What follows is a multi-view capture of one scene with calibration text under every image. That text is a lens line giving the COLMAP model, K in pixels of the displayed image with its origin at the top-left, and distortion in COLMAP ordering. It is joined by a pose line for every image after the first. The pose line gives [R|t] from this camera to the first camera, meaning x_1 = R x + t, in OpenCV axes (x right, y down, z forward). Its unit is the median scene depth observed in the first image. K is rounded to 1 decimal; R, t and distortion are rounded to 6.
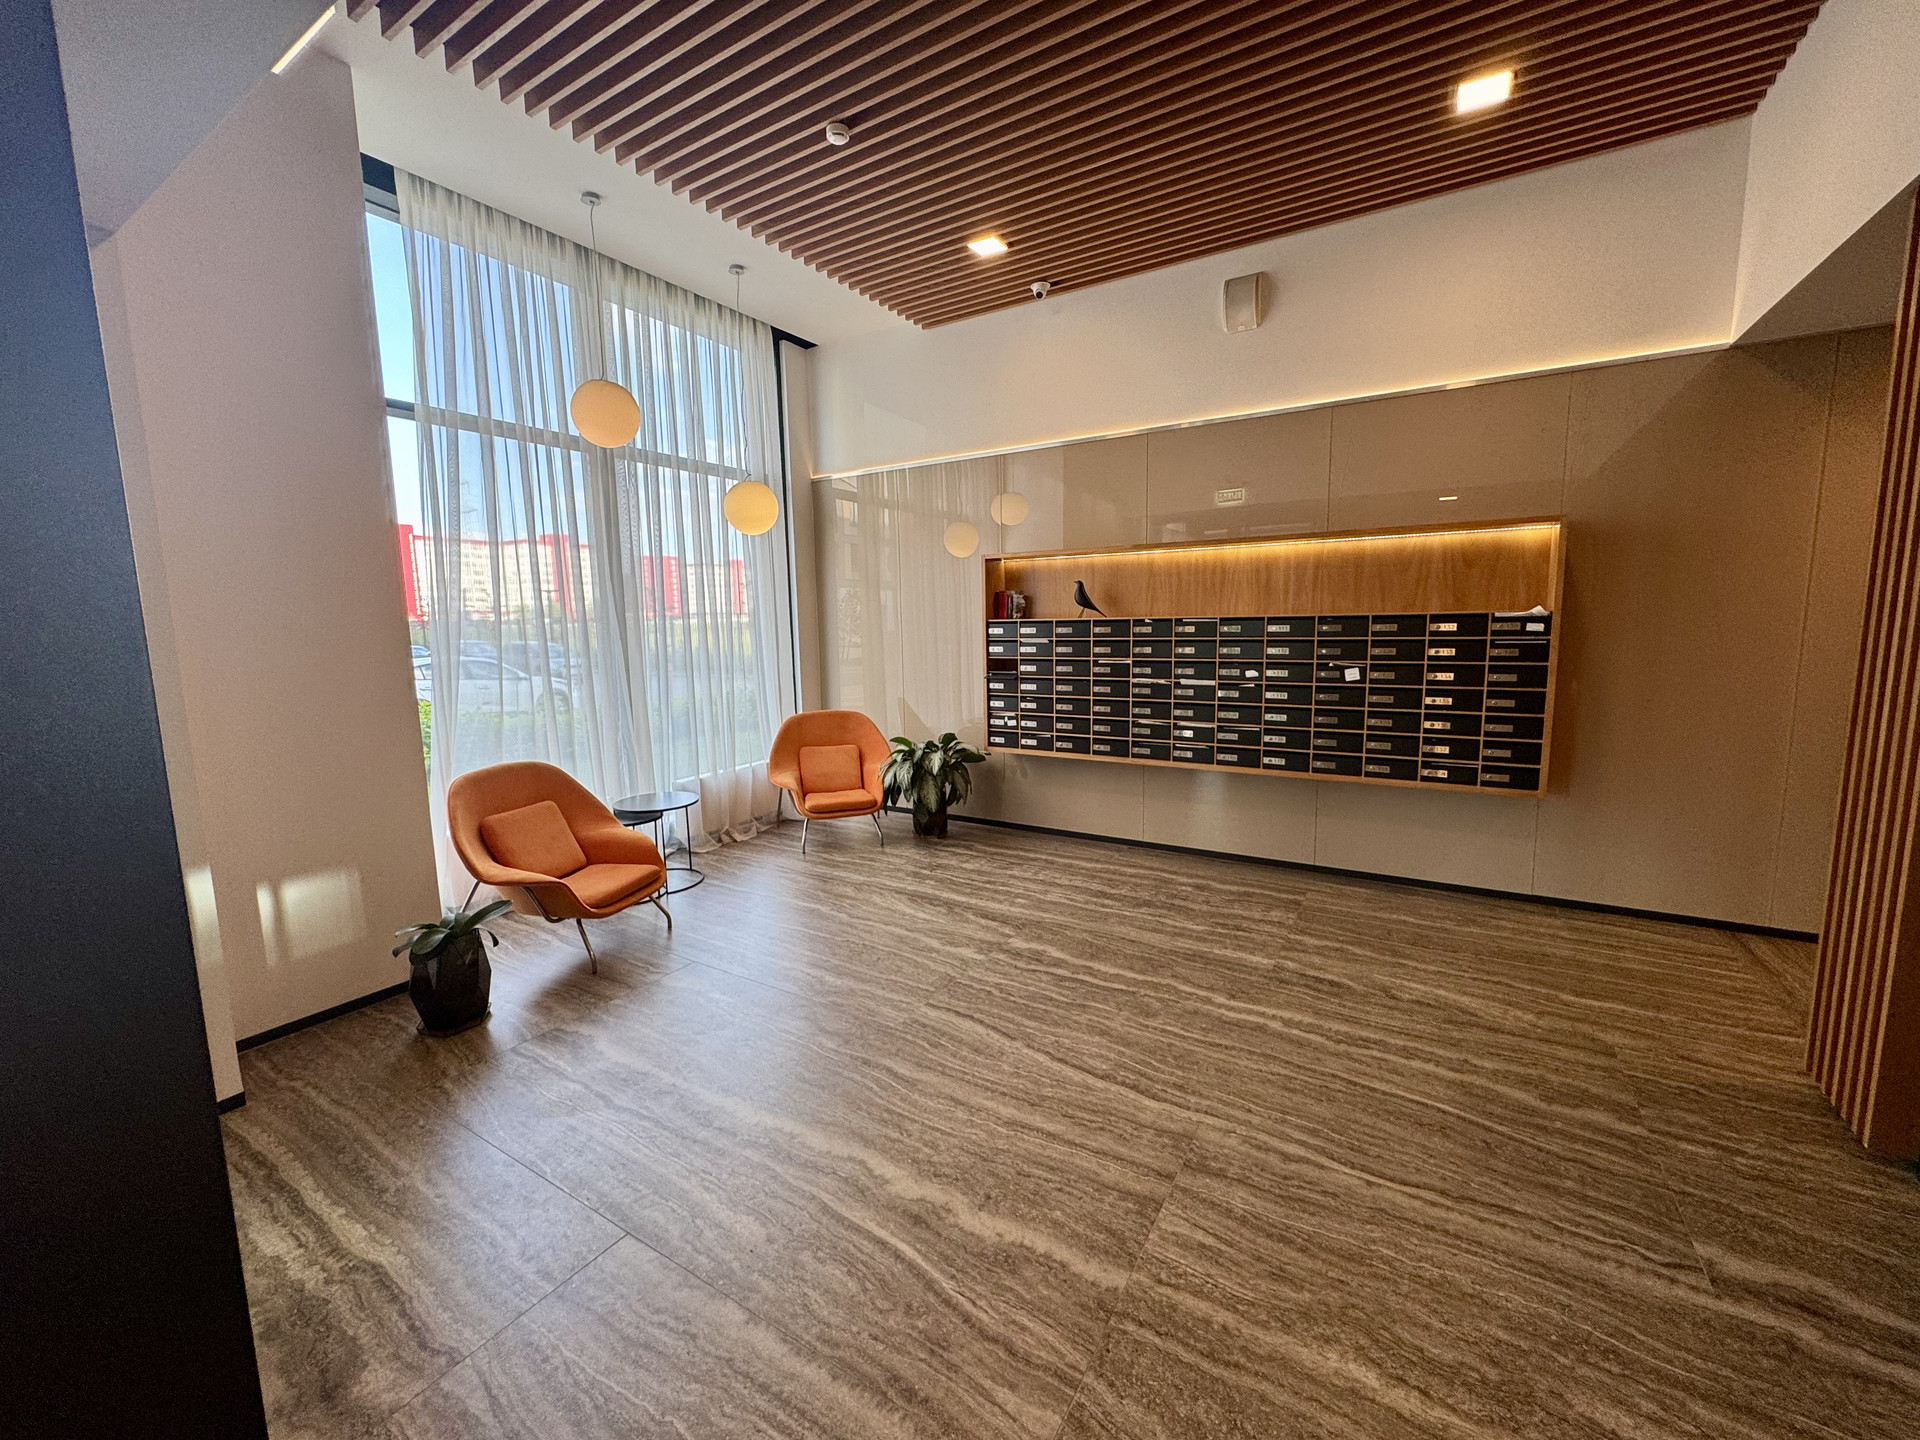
lens RADIAL K [[765.3, 0, 960.0], [0, 765.3, 715.8], [0, 0, 1]] dist [-0.001966, -0.000309]
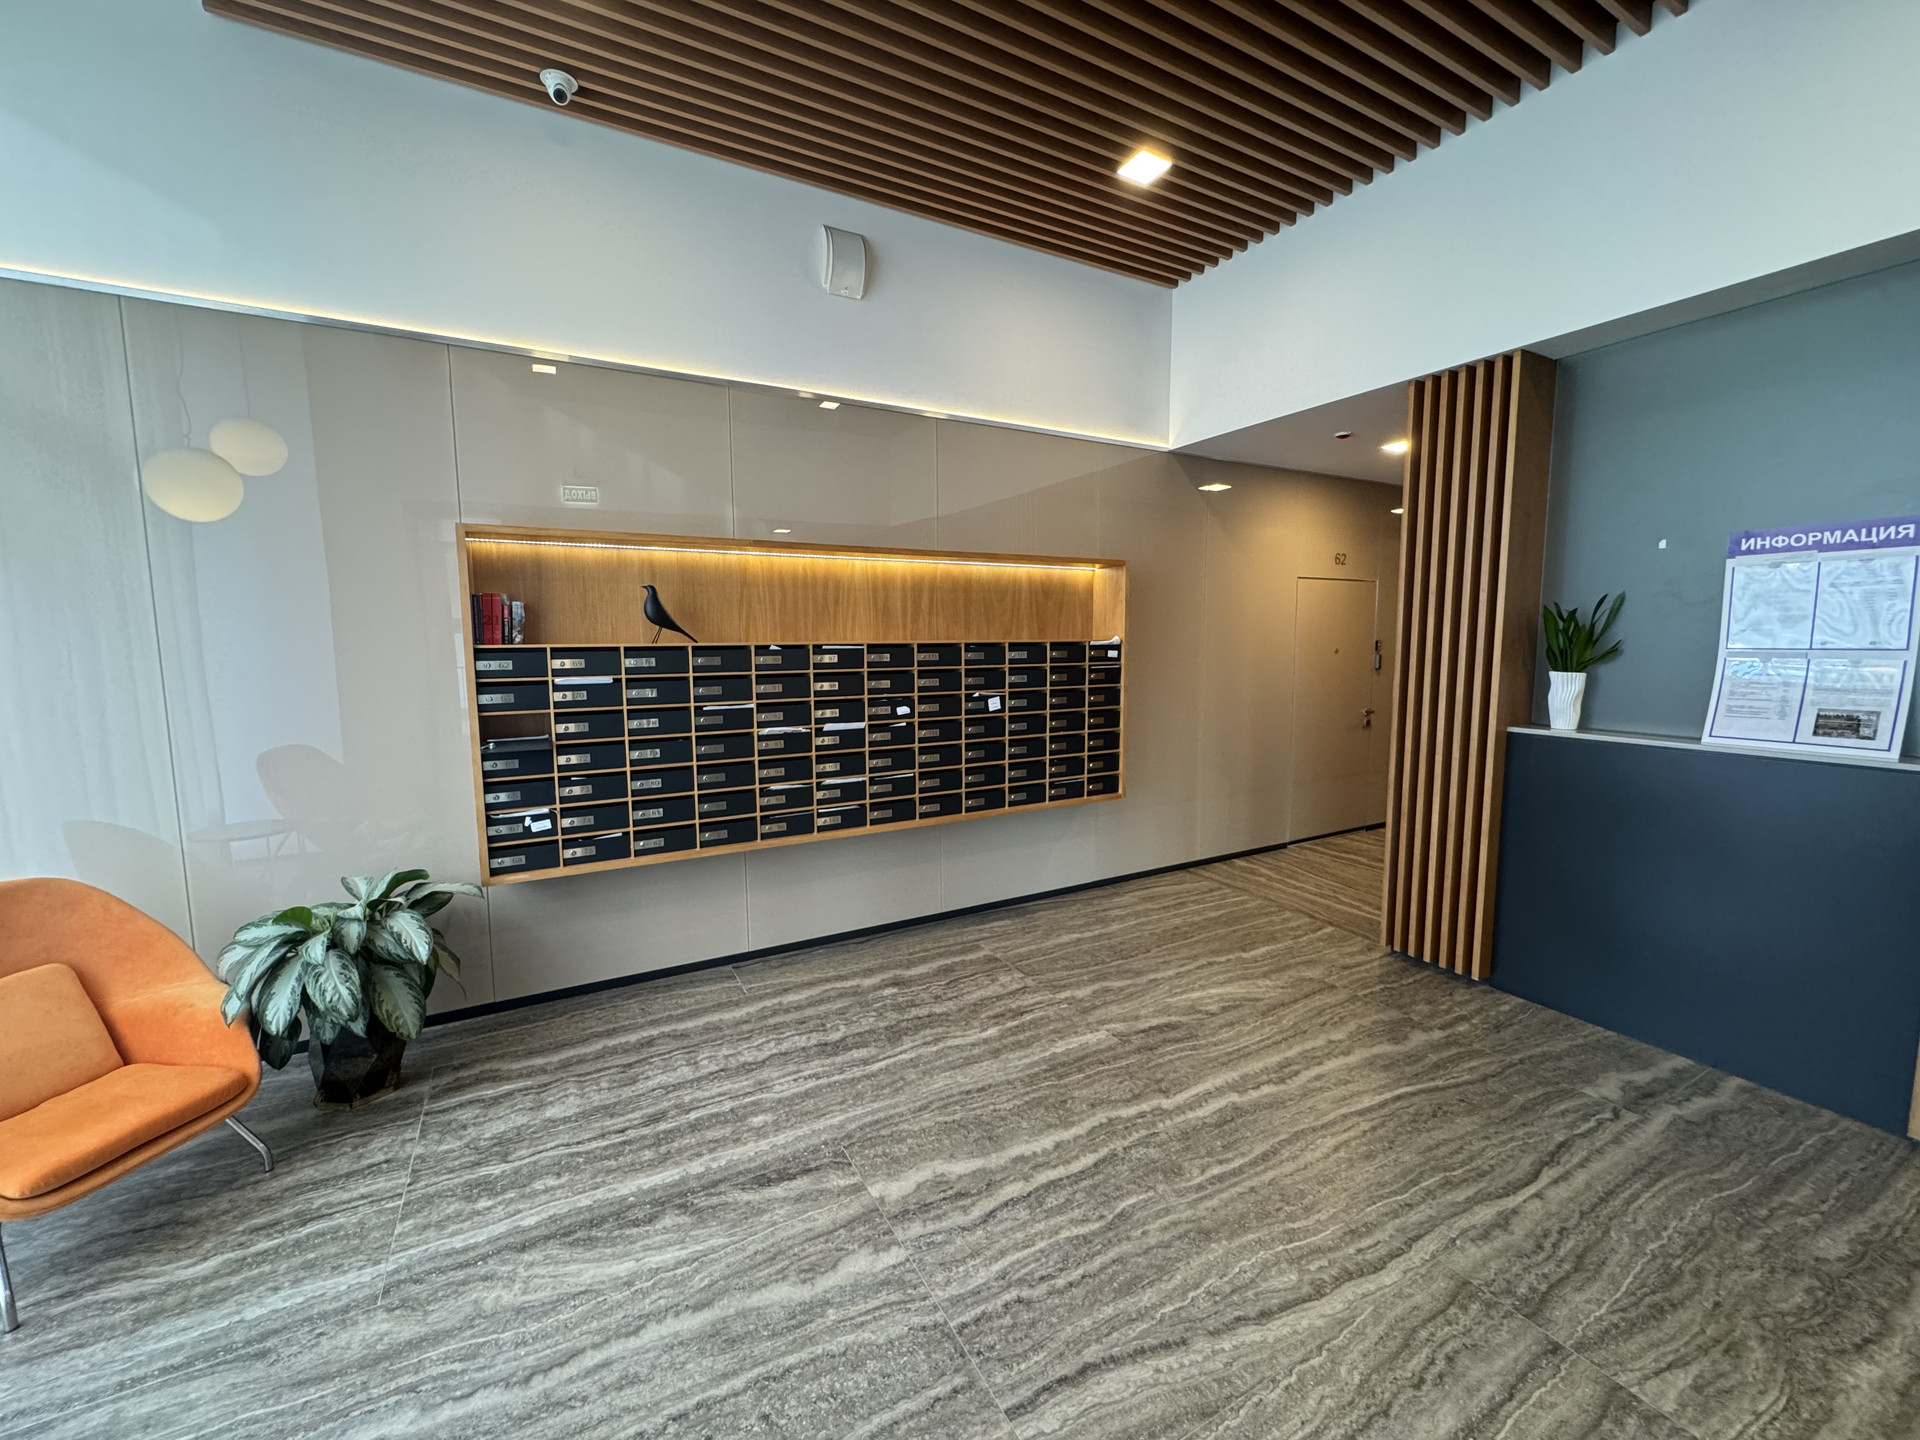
lens RADIAL K [[765.3, 0, 957.4], [0, 765.3, 716.6], [0, 0, 1]] dist [-0.001966, -0.000309]
pose [[0.487419, -0.074624, 0.869974, -0.341958], [0.106746, 0.993960, 0.025453, -0.066955], [-0.866619, 0.080460, 0.492441, 0.562376]]
